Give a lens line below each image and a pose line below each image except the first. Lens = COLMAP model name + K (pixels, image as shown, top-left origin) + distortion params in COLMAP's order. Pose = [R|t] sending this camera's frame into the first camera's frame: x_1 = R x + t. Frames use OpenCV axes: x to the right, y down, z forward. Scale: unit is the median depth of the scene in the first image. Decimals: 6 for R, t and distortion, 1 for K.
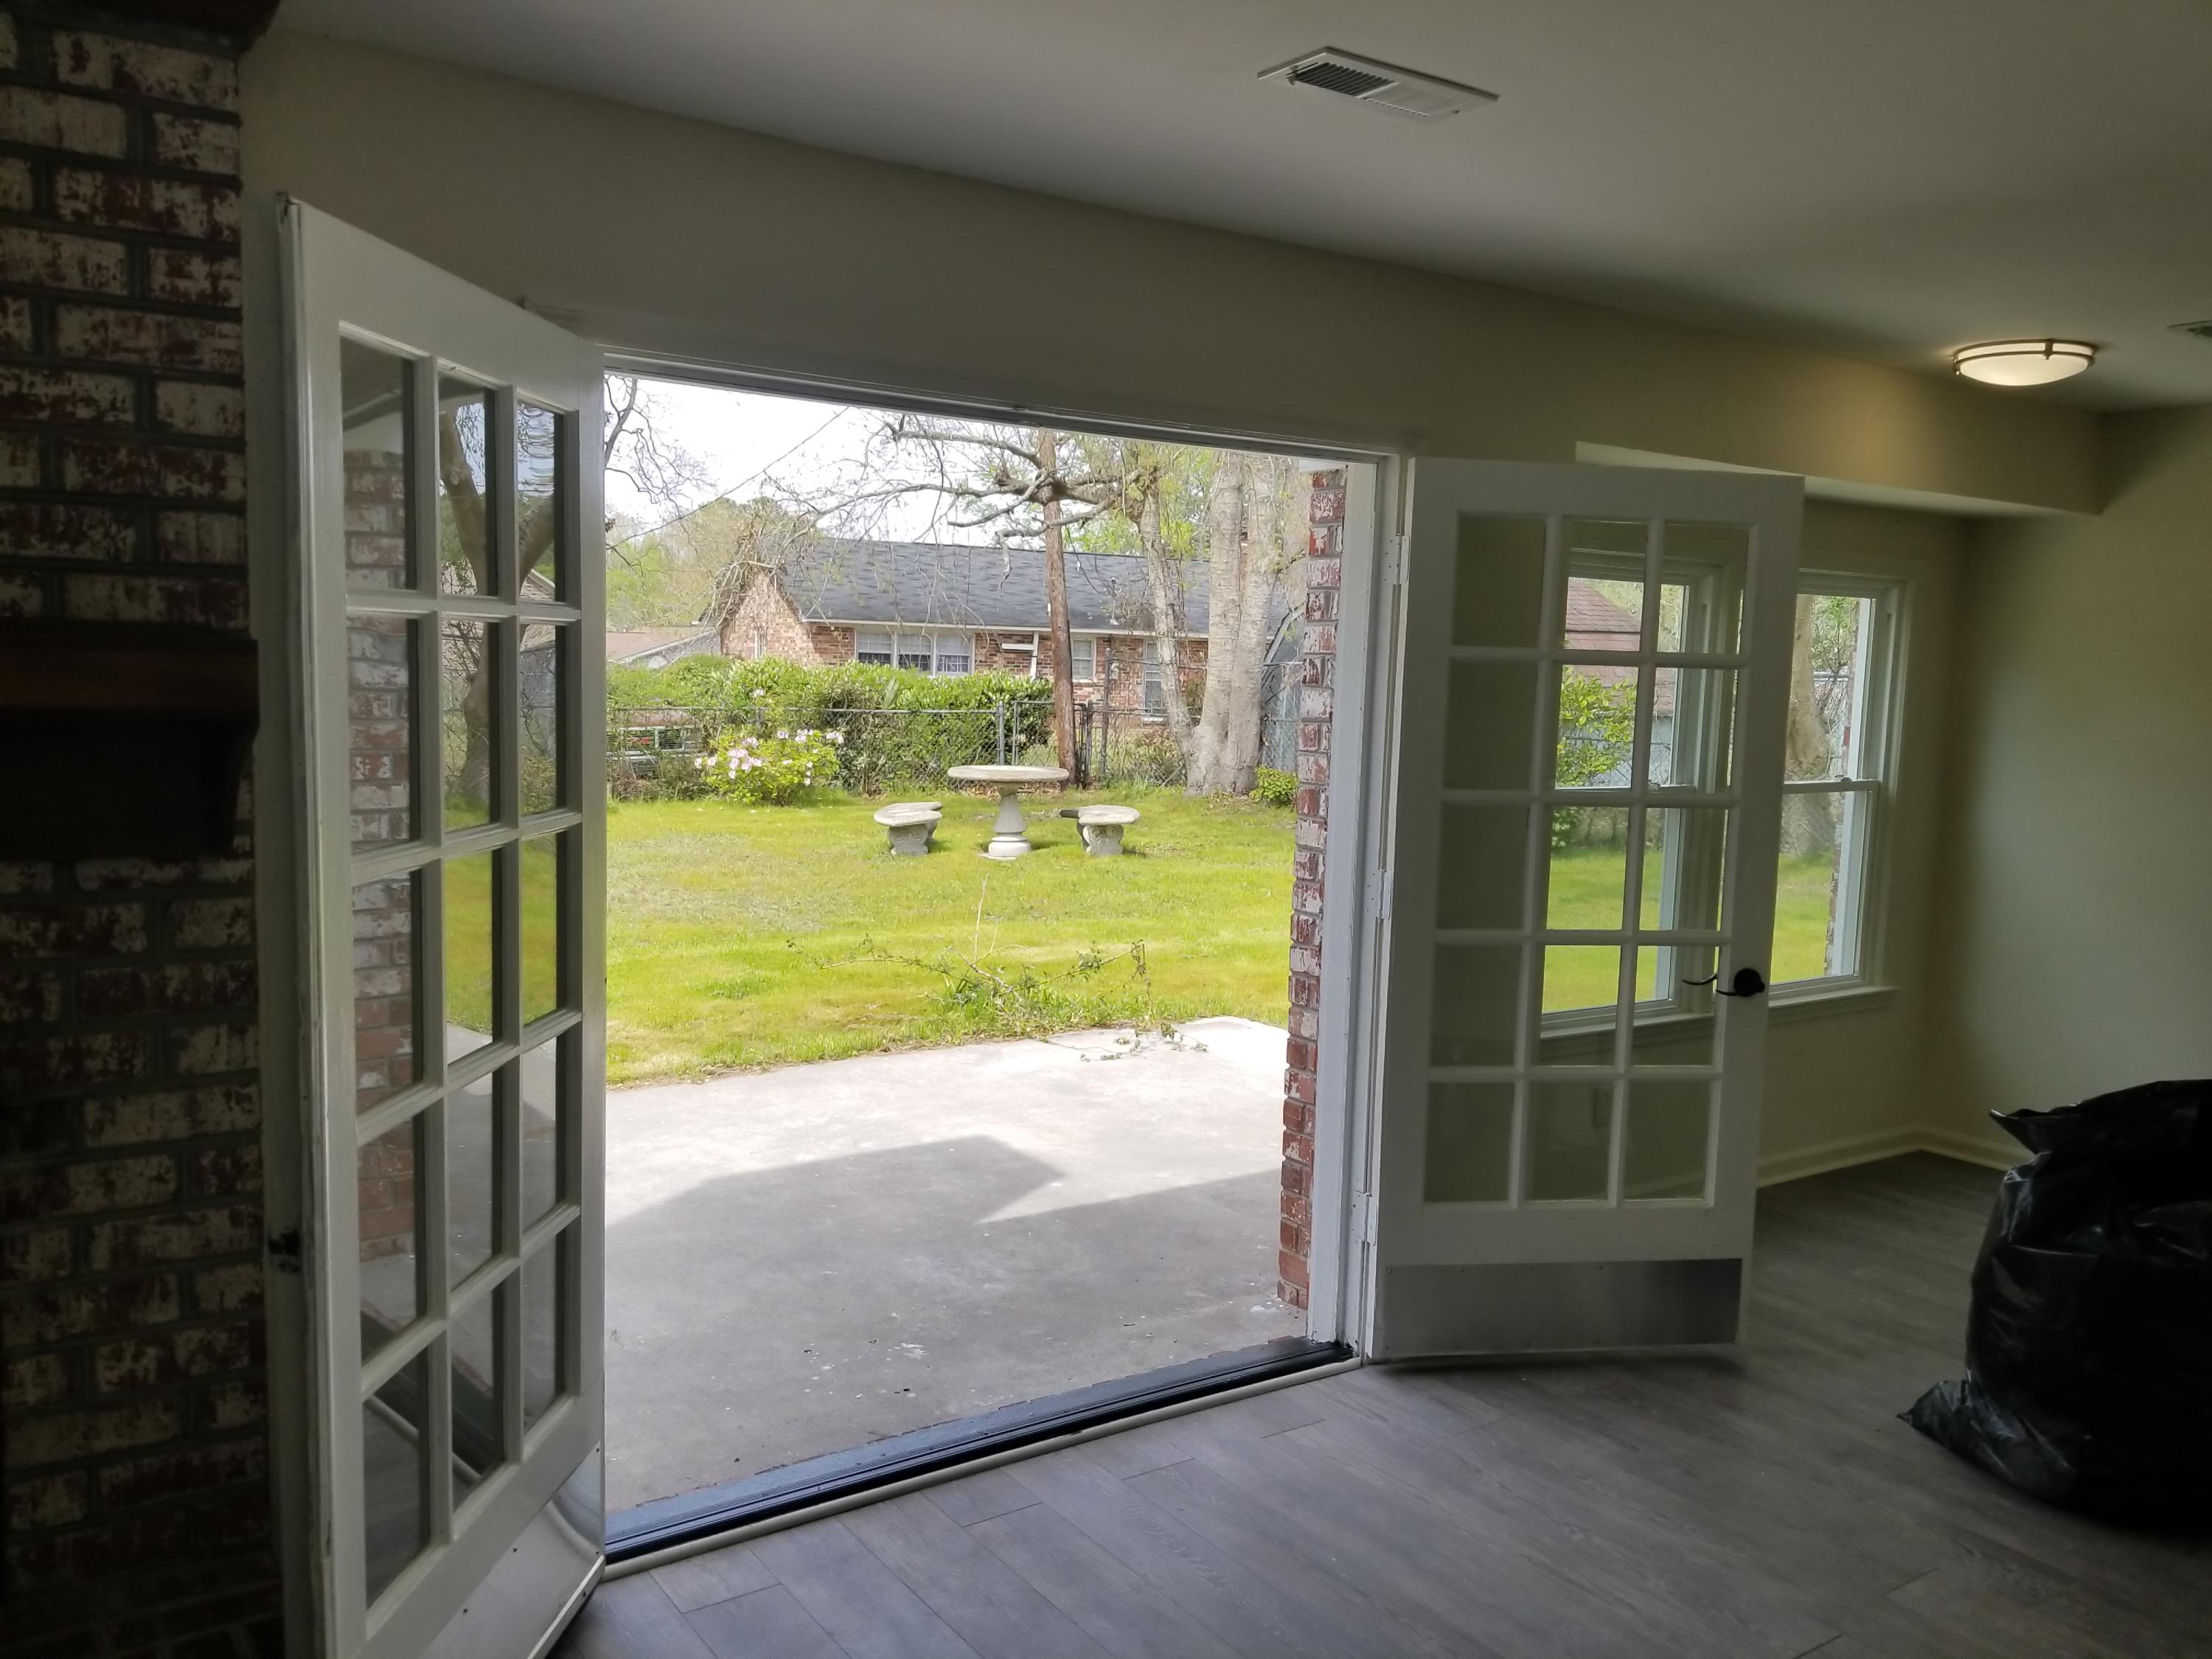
lens RADIAL K [[1746.8, 0, 1110.6], [0, 1746.8, 821.2], [0, 0, 1]] dist [-0.000316, -0.012349]
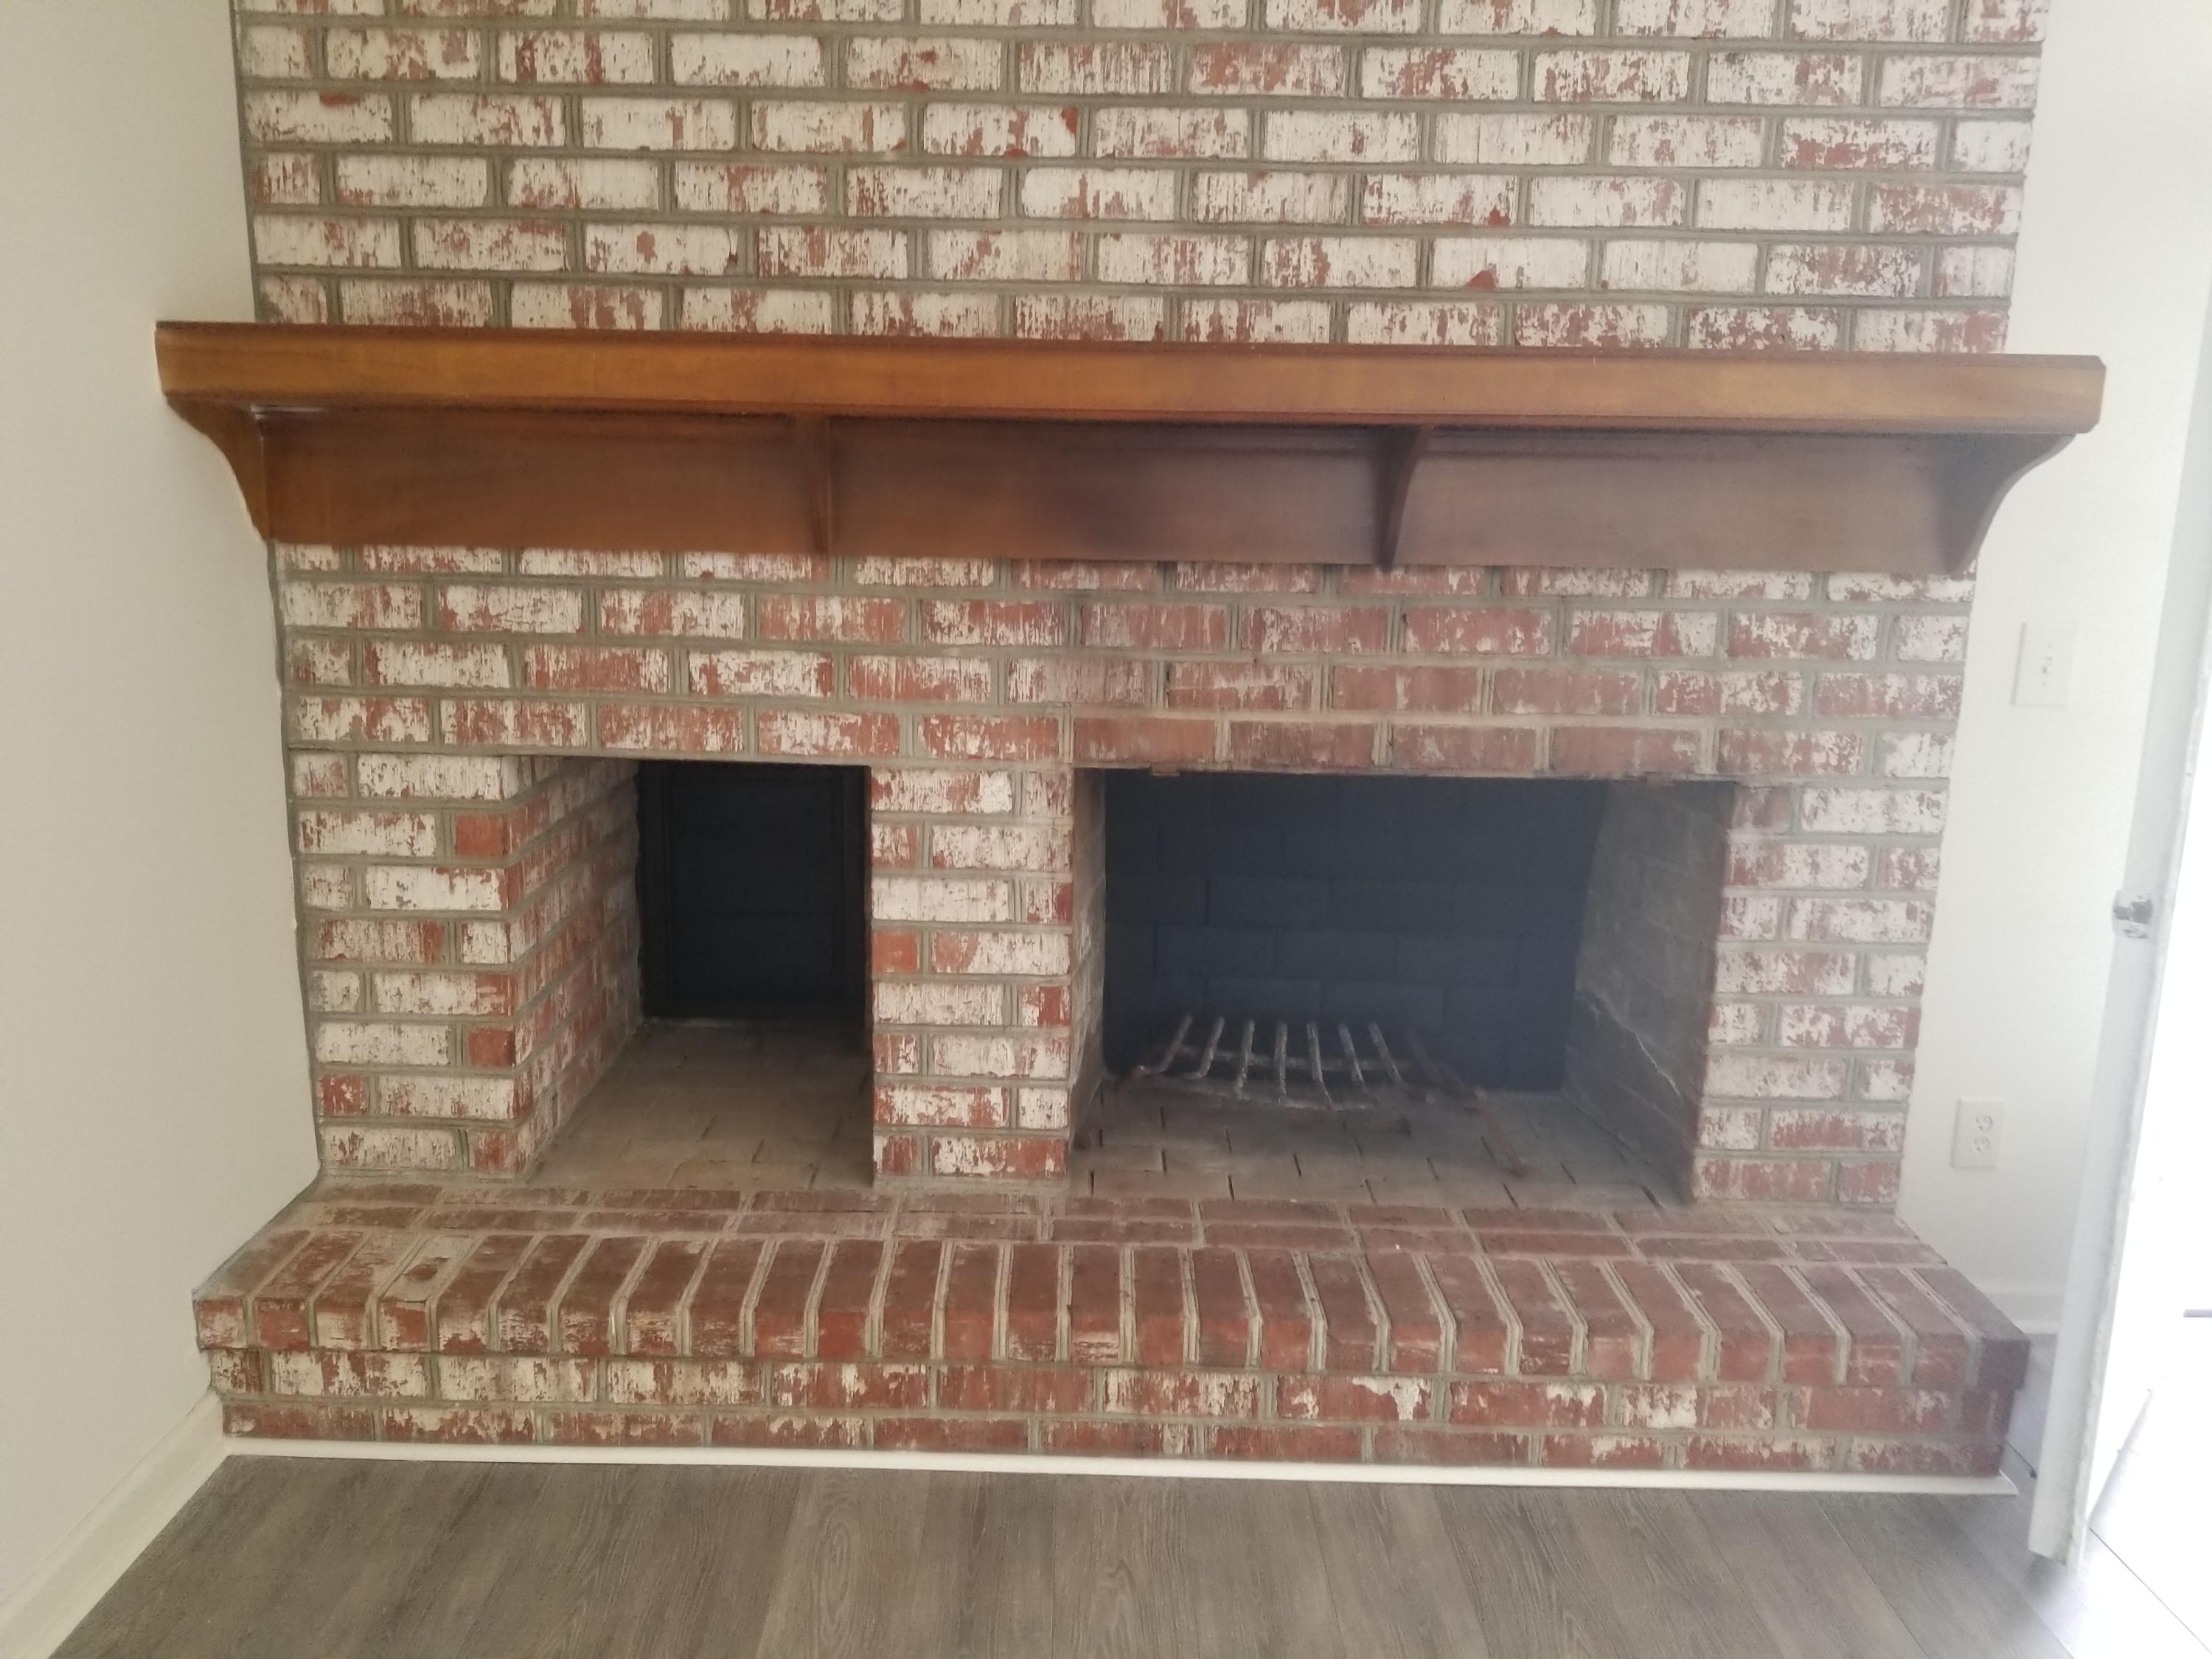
lens RADIAL K [[1746.8, 0, 1099.4], [0, 1746.8, 829.3], [0, 0, 1]] dist [-0.000316, -0.012349]
pose [[0.812985, 0.101702, -0.573334, -0.307988], [-0.048721, 0.993057, 0.107069, 0.087165], [0.580243, -0.059112, 0.812295, -0.194878]]
